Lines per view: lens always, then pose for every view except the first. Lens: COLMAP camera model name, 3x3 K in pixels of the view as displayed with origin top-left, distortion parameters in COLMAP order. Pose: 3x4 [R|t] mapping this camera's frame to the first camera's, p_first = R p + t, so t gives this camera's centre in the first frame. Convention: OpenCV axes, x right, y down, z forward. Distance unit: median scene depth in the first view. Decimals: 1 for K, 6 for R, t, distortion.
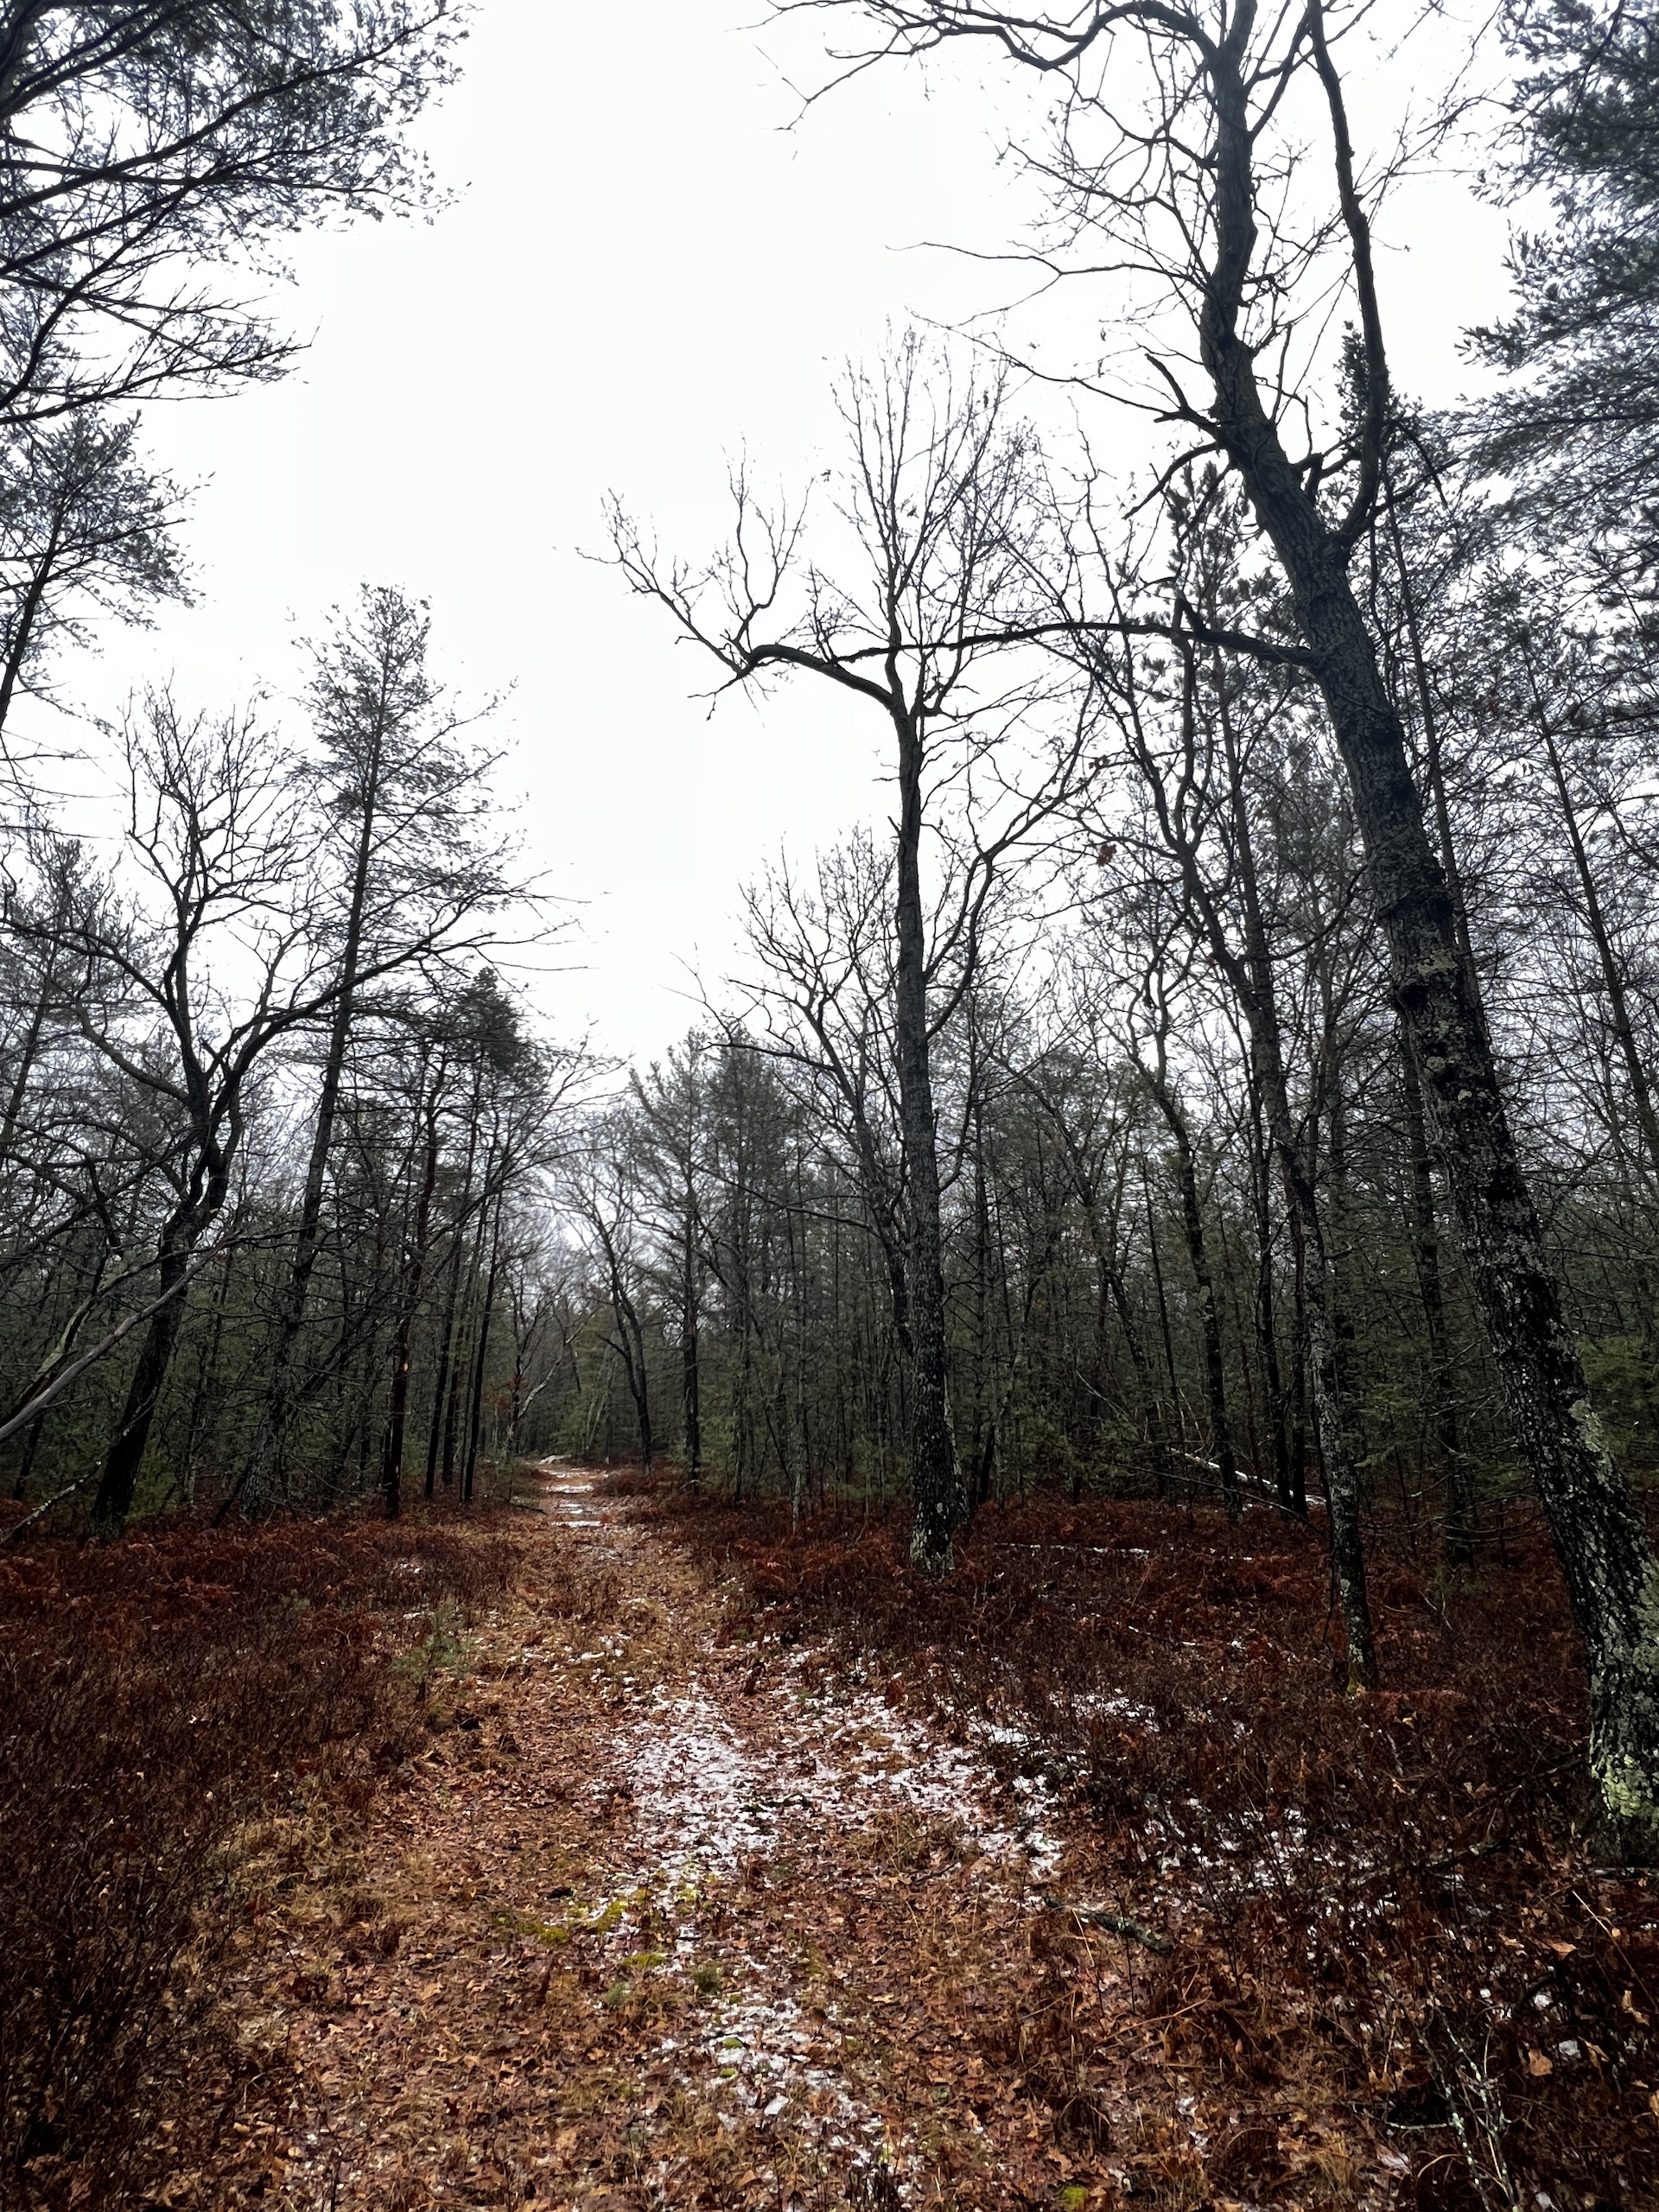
lens RADIAL K [[1060.0, 0, 830.0], [0, 1060.0, 1101.2], [0, 0, 1]] dist [0.000283, 0.000160]
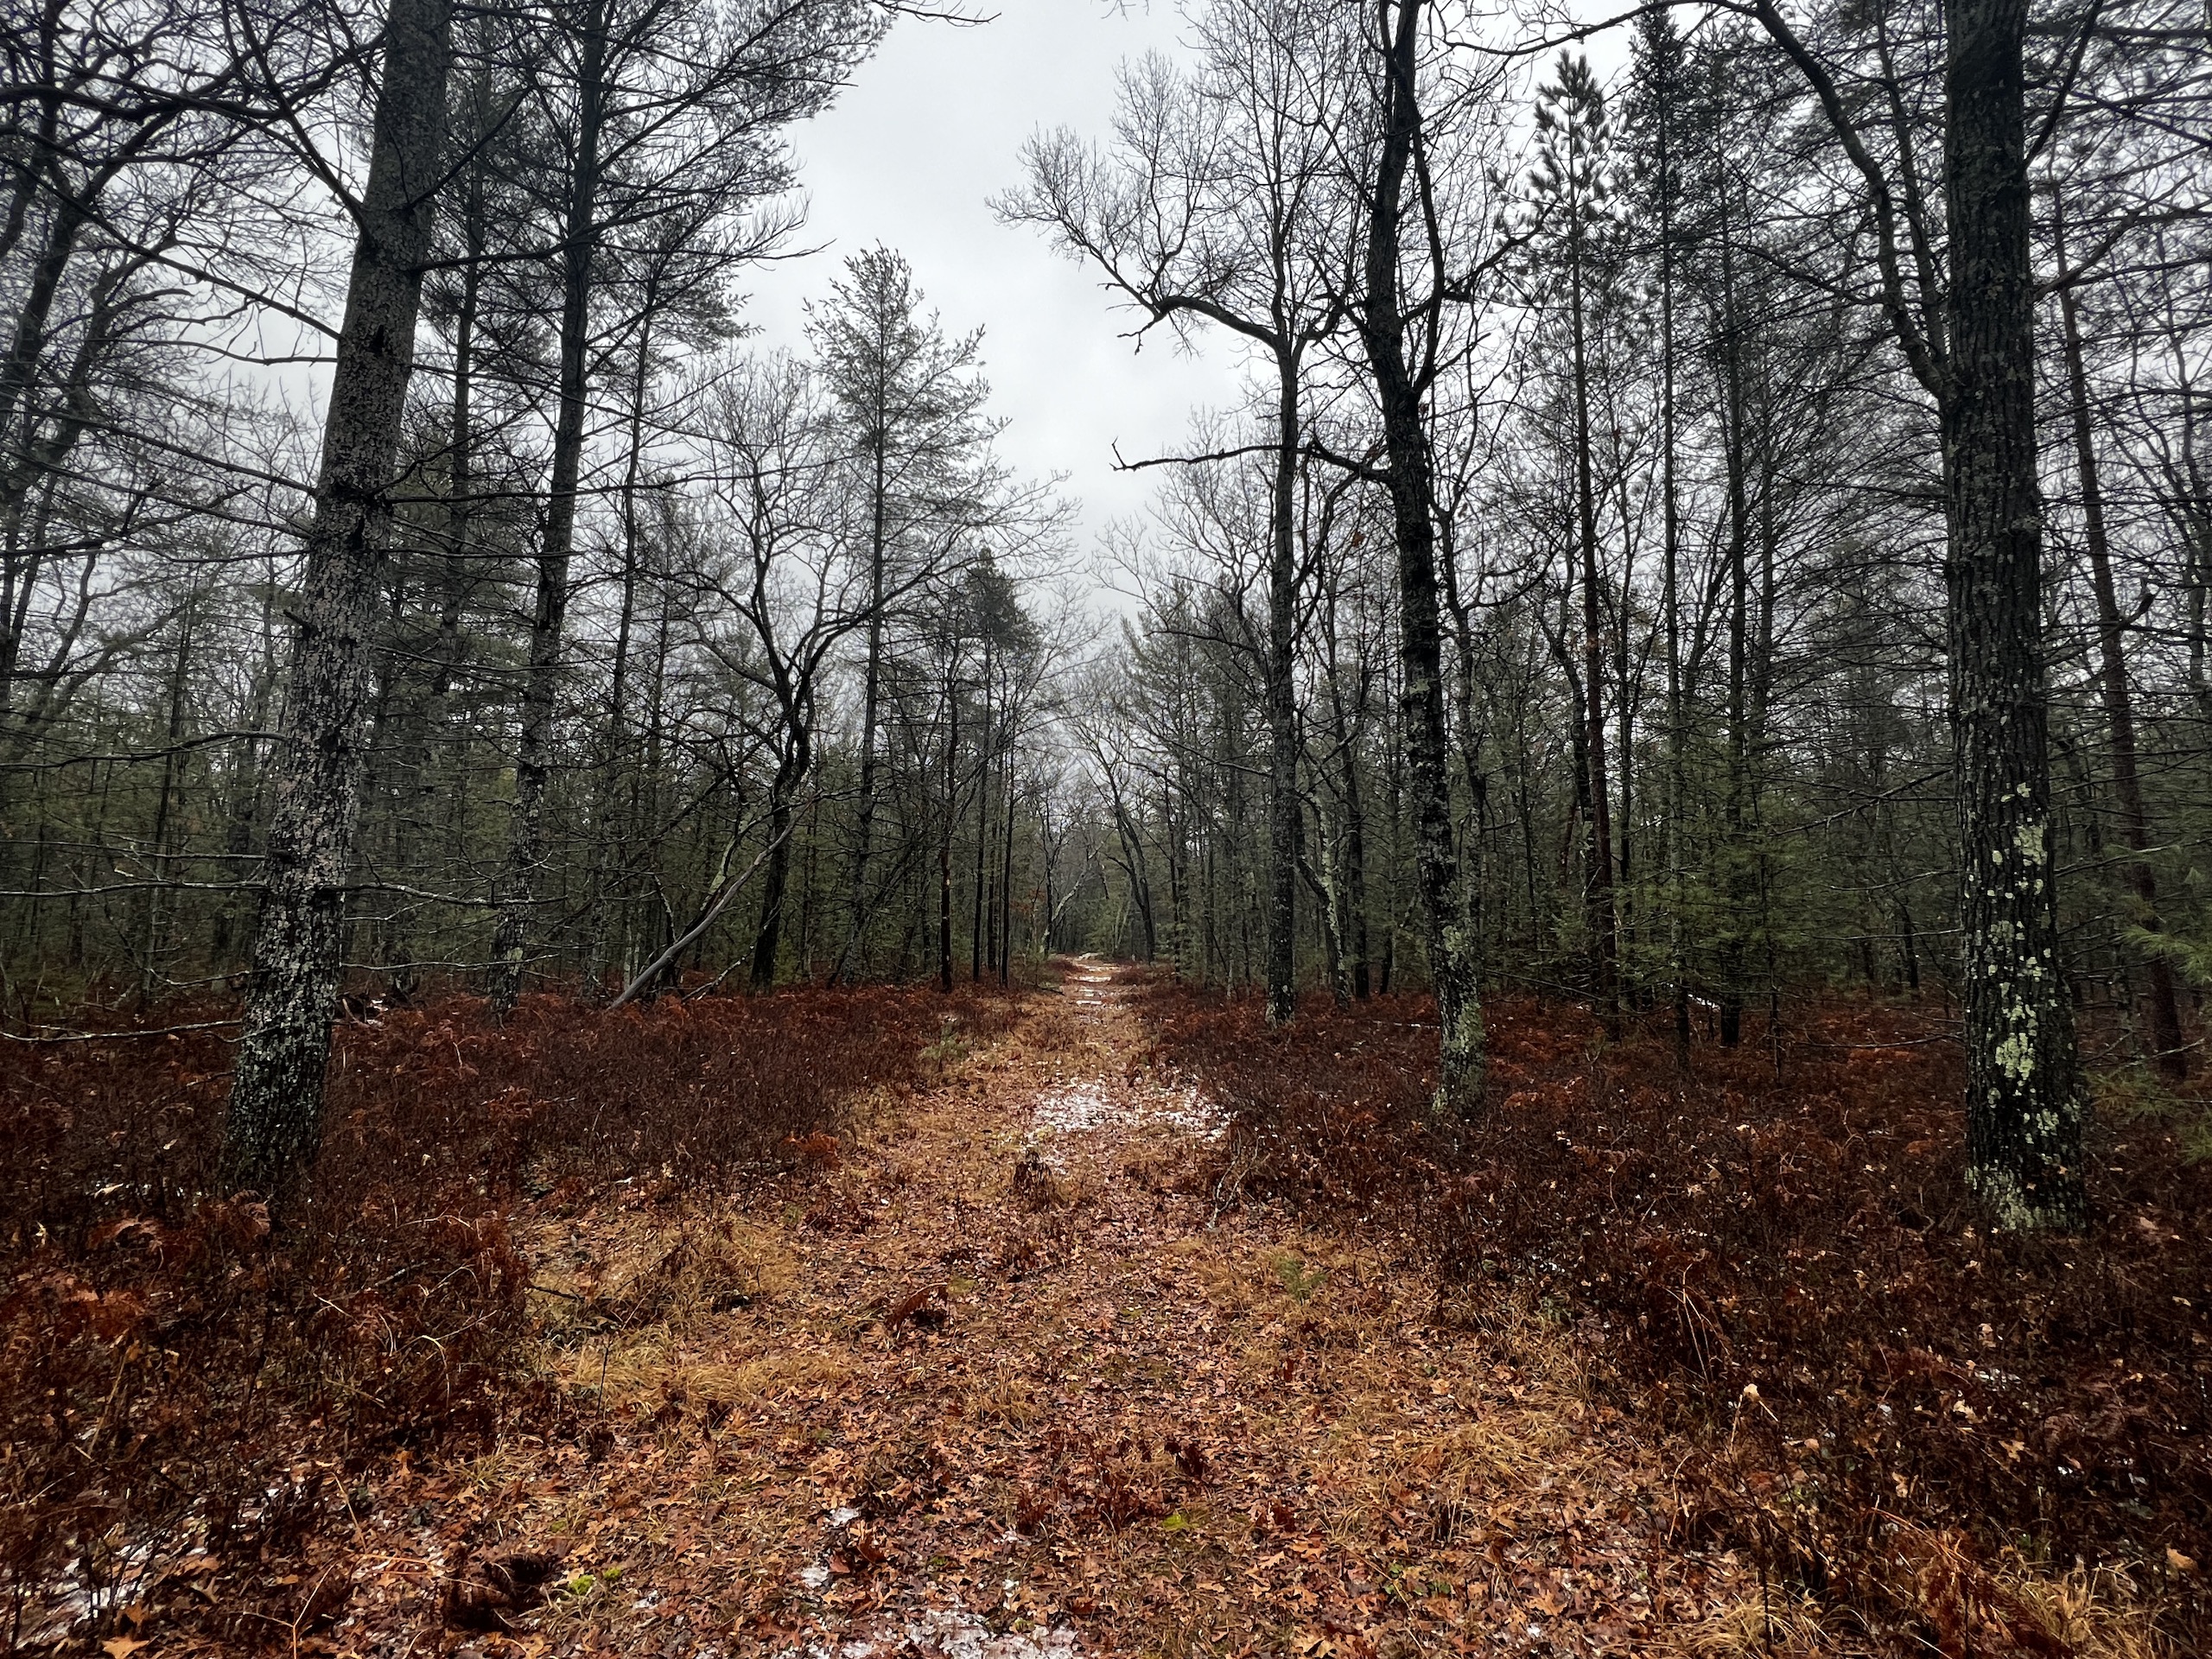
lens RADIAL K [[1060.0, 0, 1094.6], [0, 1060.0, 818.9], [0, 0, 1]] dist [0.000283, 0.000160]
pose [[0.968491, -0.008961, -0.248886, 0.118044], [0.056591, 0.981129, 0.184886, -0.067212], [0.242532, -0.193145, 0.950722, -0.211506]]
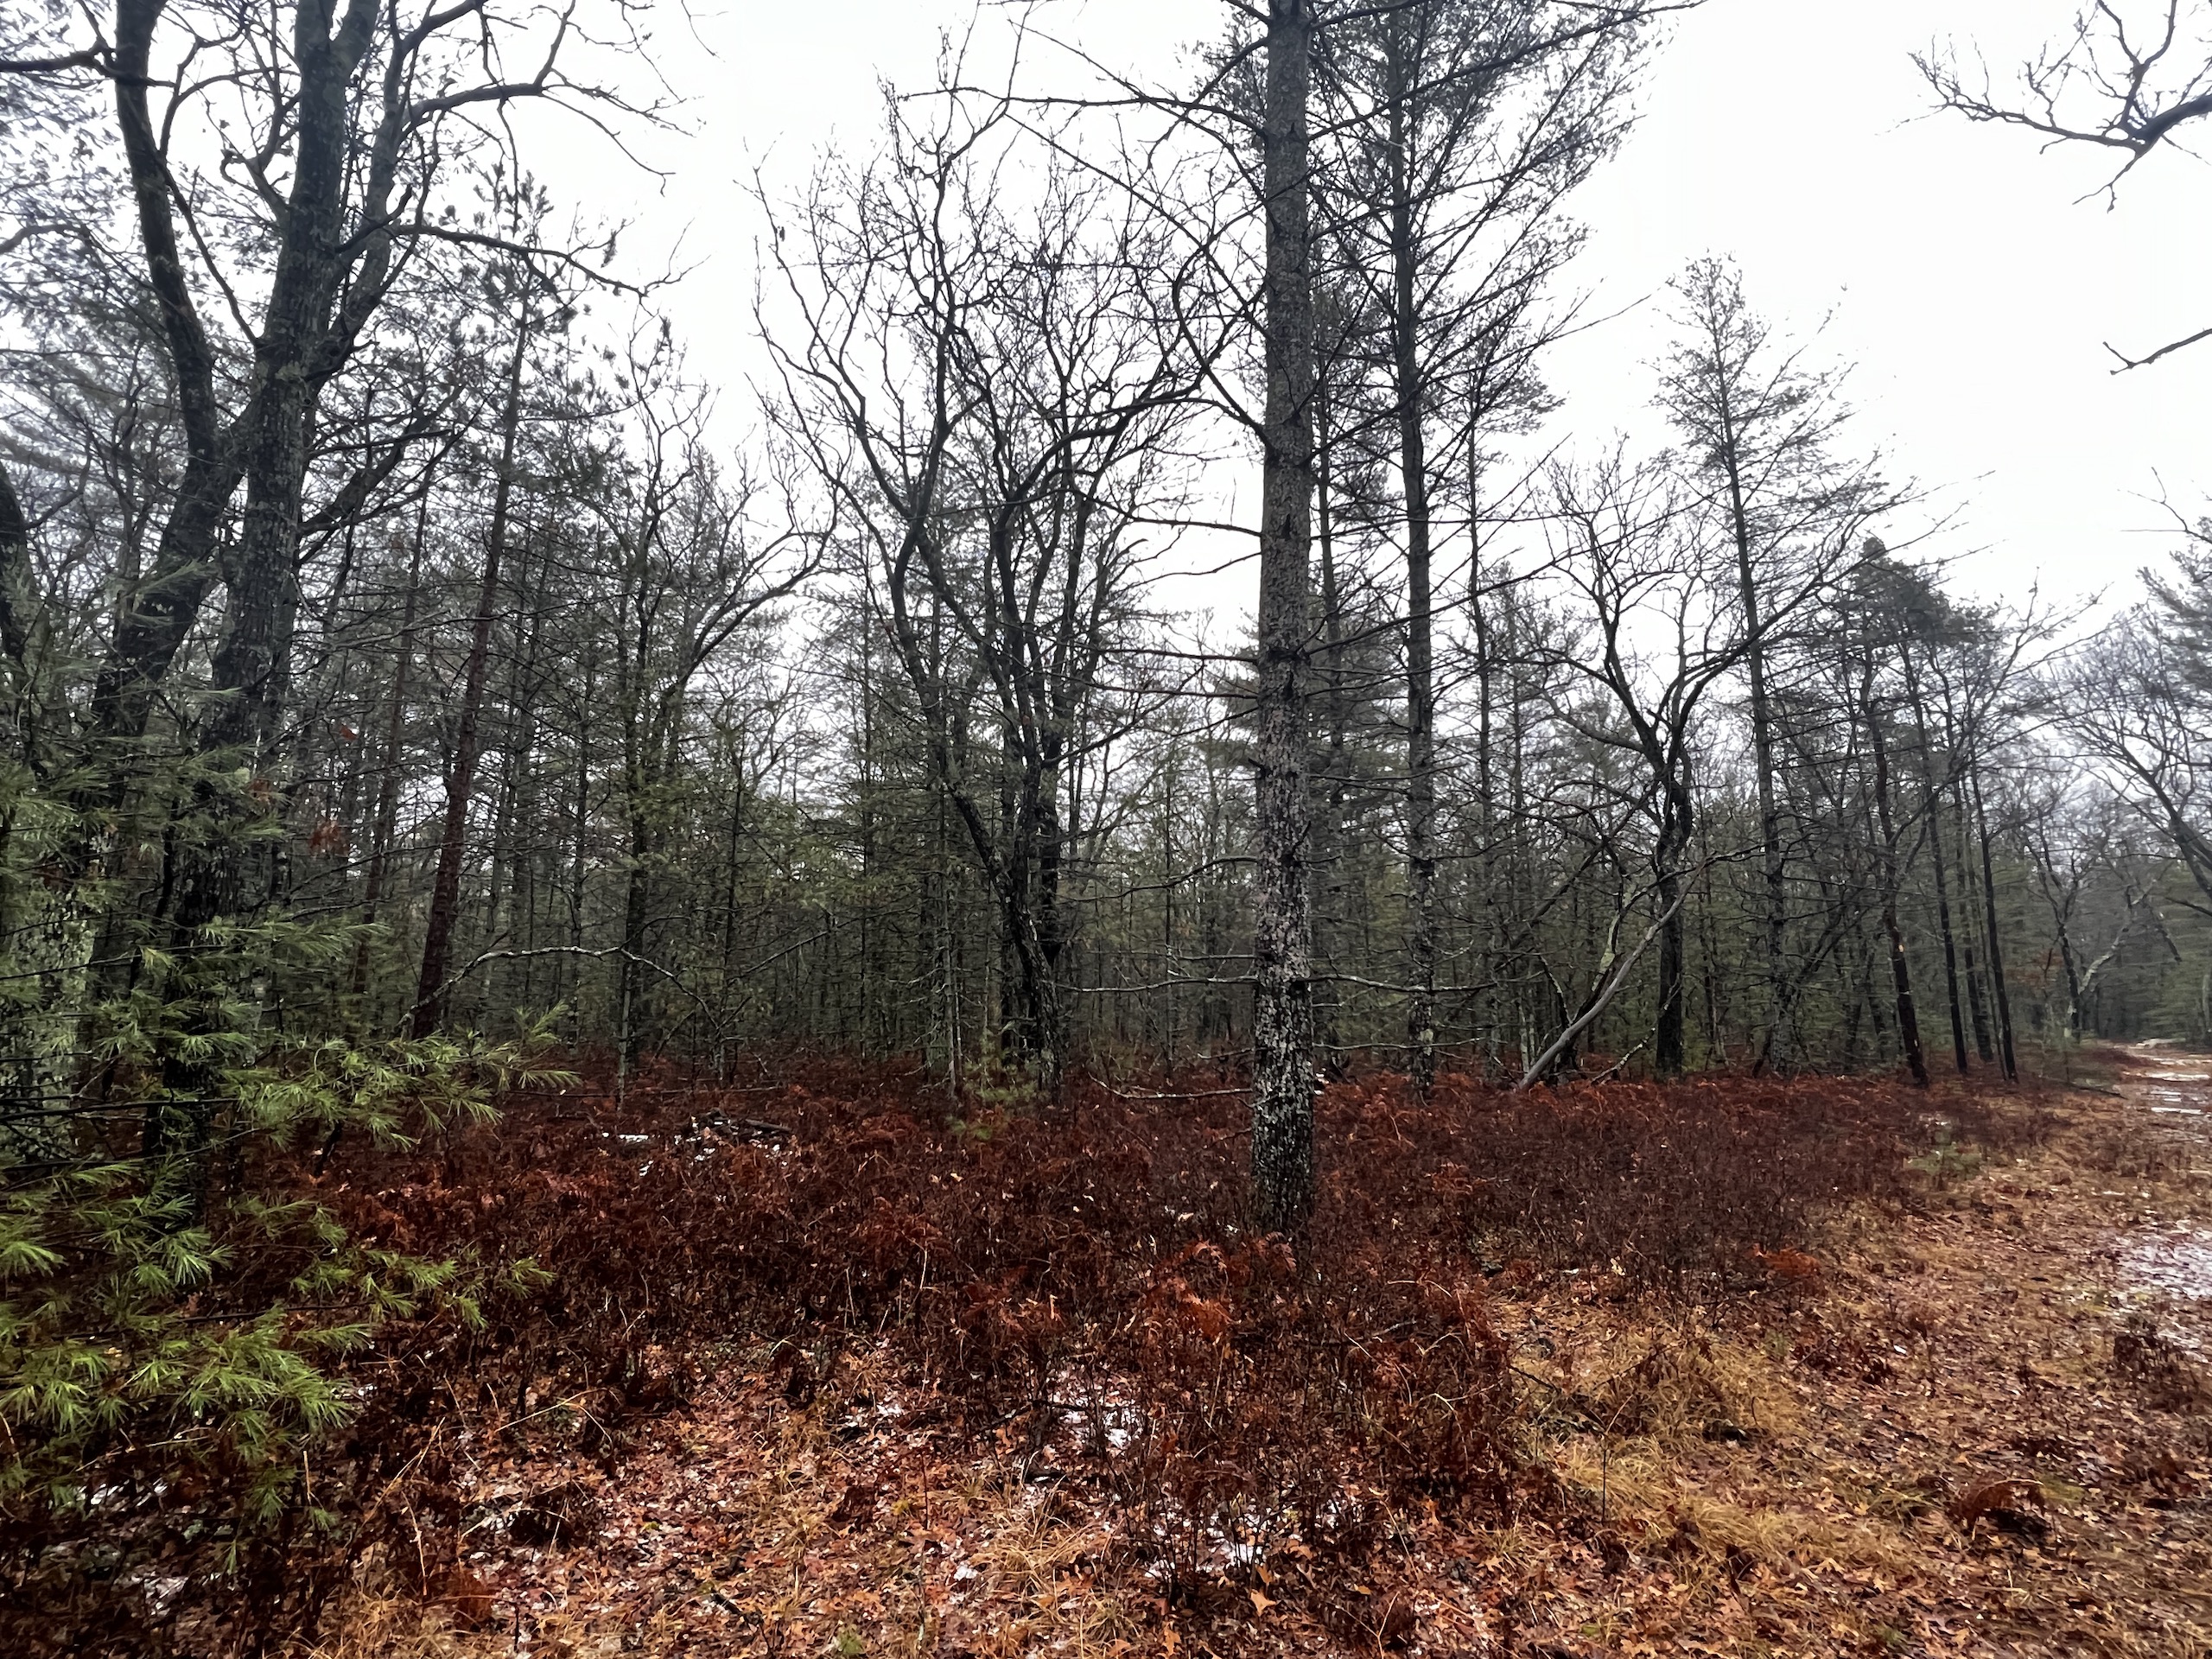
lens RADIAL K [[1060.0, 0, 1101.0], [0, 1060.0, 823.2], [0, 0, 1]] dist [0.000283, 0.000160]
pose [[0.517153, -0.138690, -0.844582, 0.111004], [0.248352, 0.968645, -0.006992, -0.069871], [0.819069, -0.206138, 0.535381, -0.217739]]
